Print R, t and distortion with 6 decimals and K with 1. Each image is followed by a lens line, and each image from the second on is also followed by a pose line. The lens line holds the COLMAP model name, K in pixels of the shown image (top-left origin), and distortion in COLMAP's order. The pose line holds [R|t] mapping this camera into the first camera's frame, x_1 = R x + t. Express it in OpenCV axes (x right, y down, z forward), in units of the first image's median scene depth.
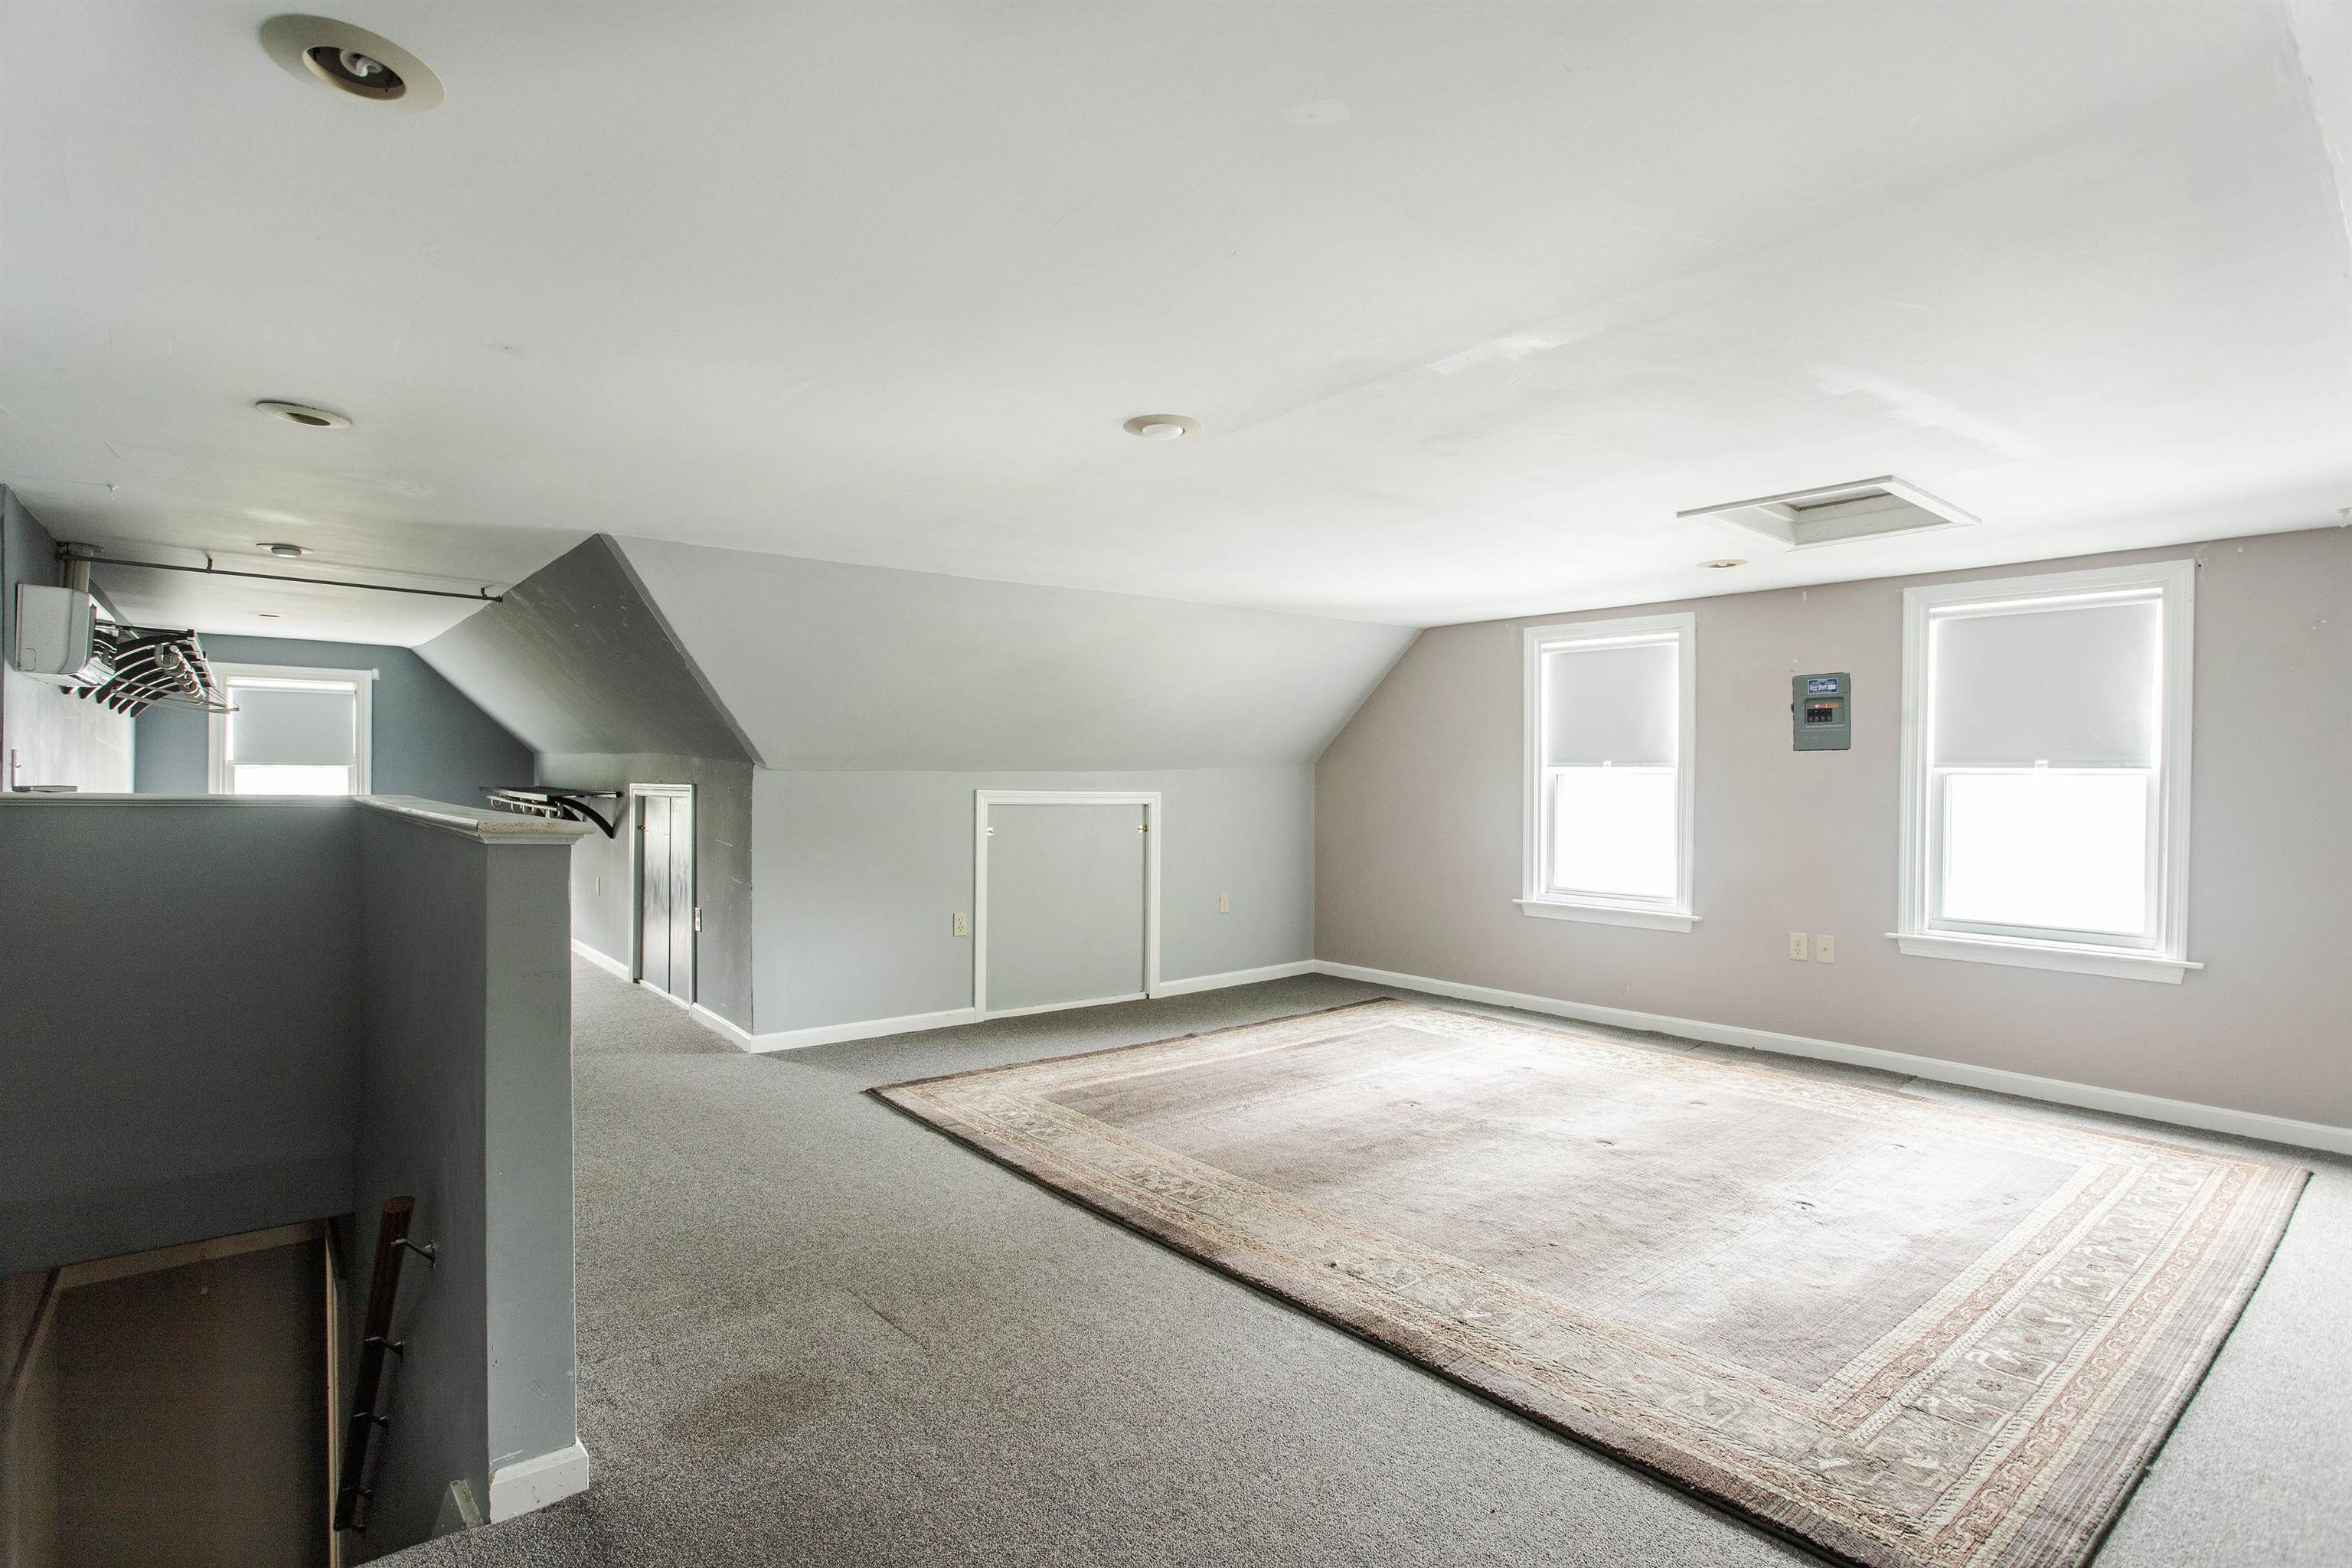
lens RADIAL K [[1147.8, 0, 1176.0], [0, 1147.8, 784.0], [0, 0, 1]] dist [-0.057236, -0.000117]
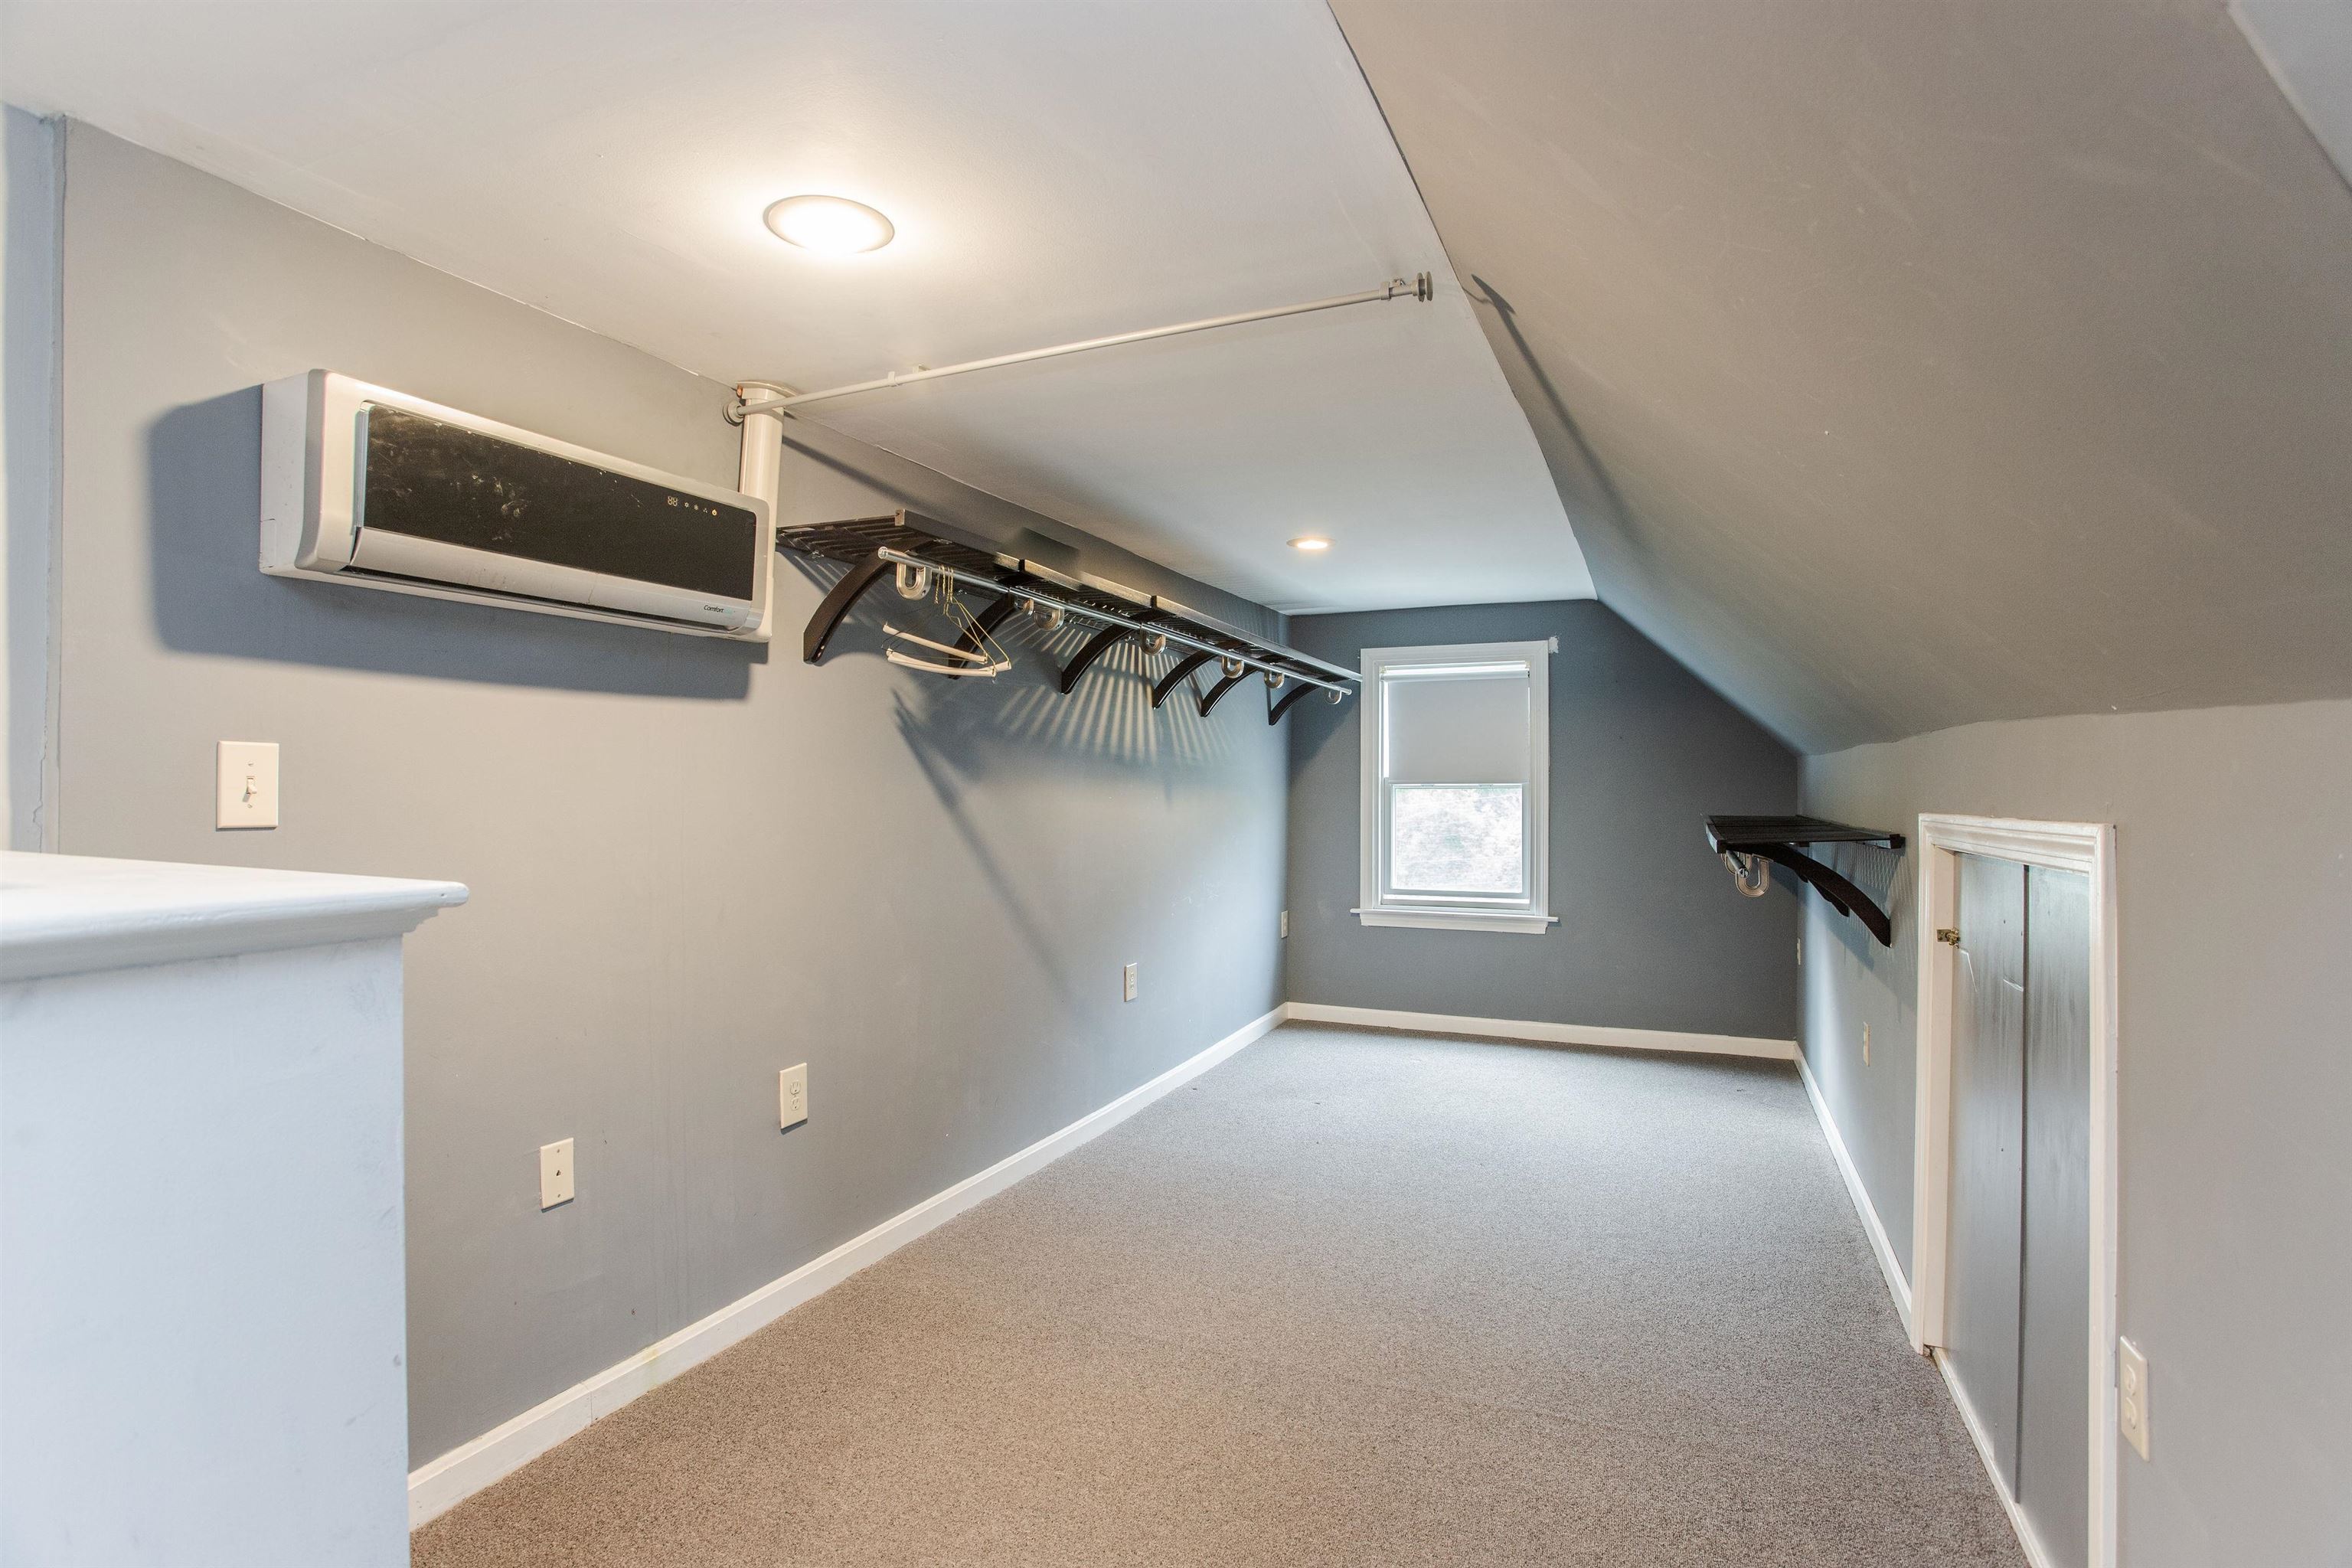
lens RADIAL K [[1147.8, 0, 1176.0], [0, 1147.8, 784.0], [0, 0, 1]] dist [-0.057236, -0.000117]
pose [[0.444543, -0.013573, -0.895655, -0.221158], [-0.004224, 0.999842, -0.017248, -0.002935], [0.895747, 0.011451, 0.444416, 0.522503]]
